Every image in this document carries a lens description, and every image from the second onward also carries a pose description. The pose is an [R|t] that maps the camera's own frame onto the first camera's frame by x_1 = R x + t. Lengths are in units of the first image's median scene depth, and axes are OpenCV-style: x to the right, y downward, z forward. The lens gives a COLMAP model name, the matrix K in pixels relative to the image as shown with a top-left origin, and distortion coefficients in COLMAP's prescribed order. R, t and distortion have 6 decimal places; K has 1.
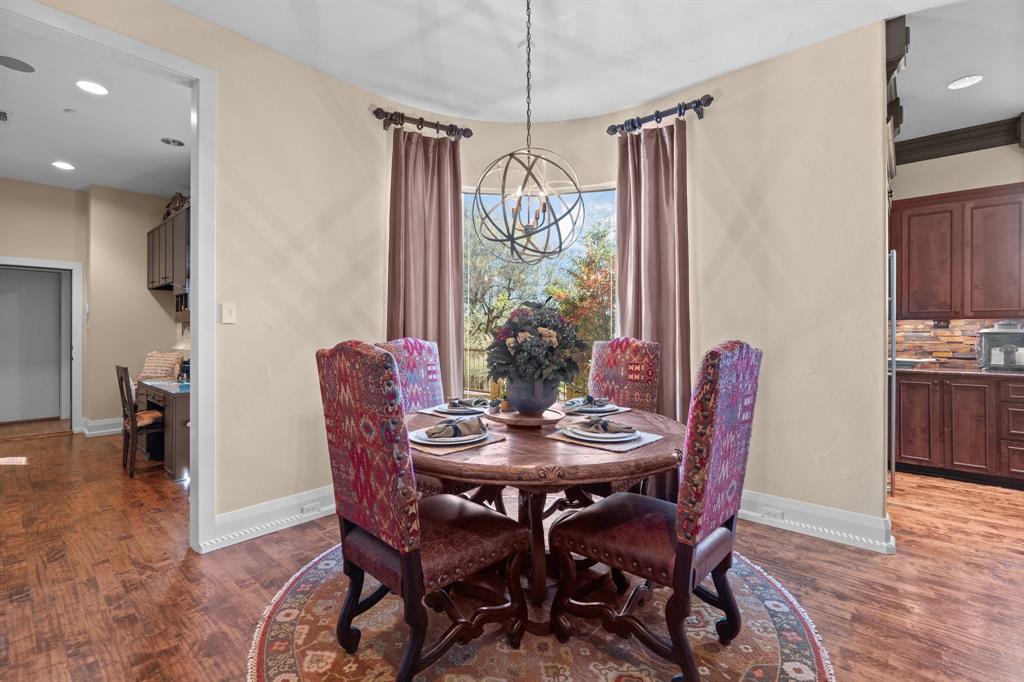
lens RADIAL K [[453.4, 0, 516.3], [0, 453.4, 334.1], [0, 0, 1]] dist [-0.002631, -0.000225]
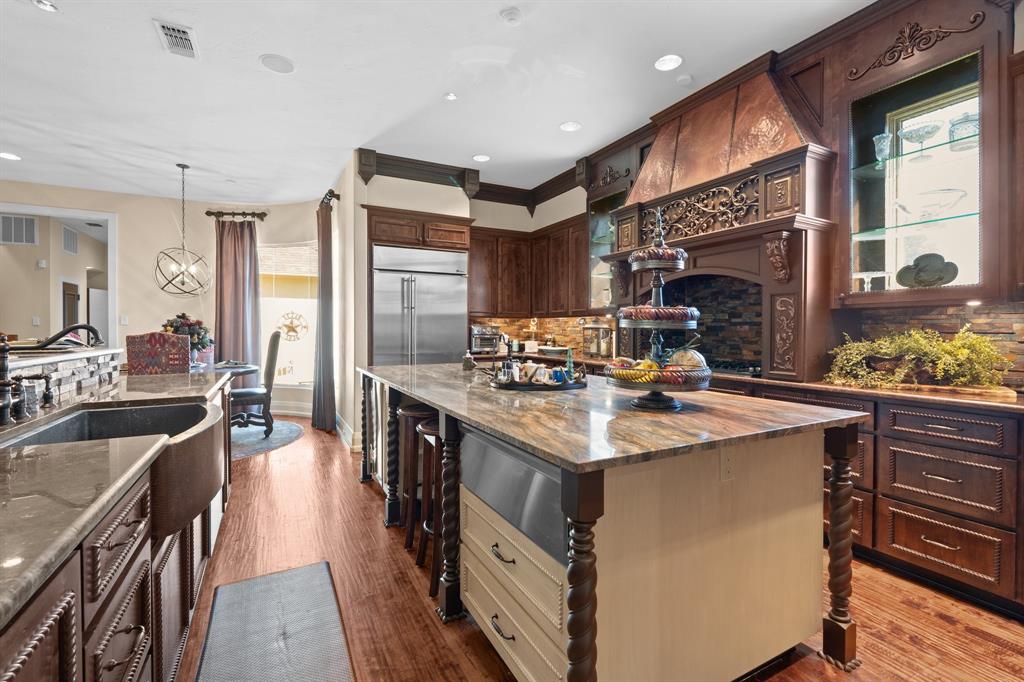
lens RADIAL K [[453.4, 0, 512.1], [0, 453.4, 336.3], [0, 0, 1]] dist [-0.002631, -0.000225]
pose [[0.934942, 0.008267, -0.354703, 1.409592], [-0.001396, 0.999806, 0.019624, -0.001878], [0.354797, -0.017853, 0.934773, -0.322953]]
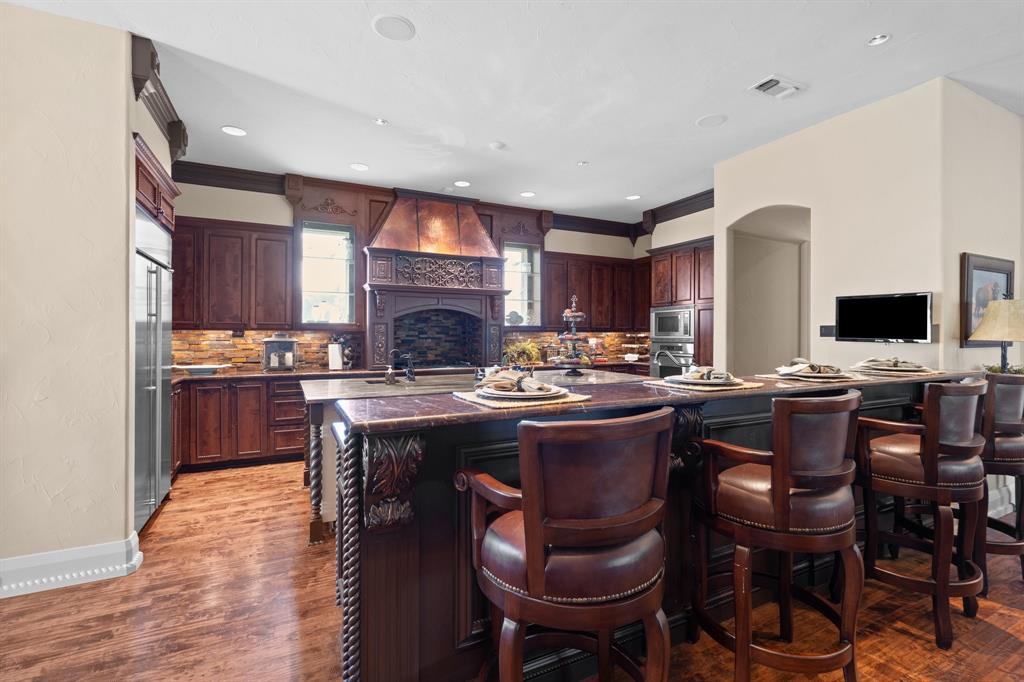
lens RADIAL K [[453.4, 0, 515.7], [0, 453.4, 335.4], [0, 0, 1]] dist [-0.002631, -0.000225]
pose [[0.366051, -0.004734, 0.930583, 0.140584], [-0.001700, 0.999982, 0.005755, -0.029933], [-0.930593, -0.003689, 0.366037, -0.100163]]
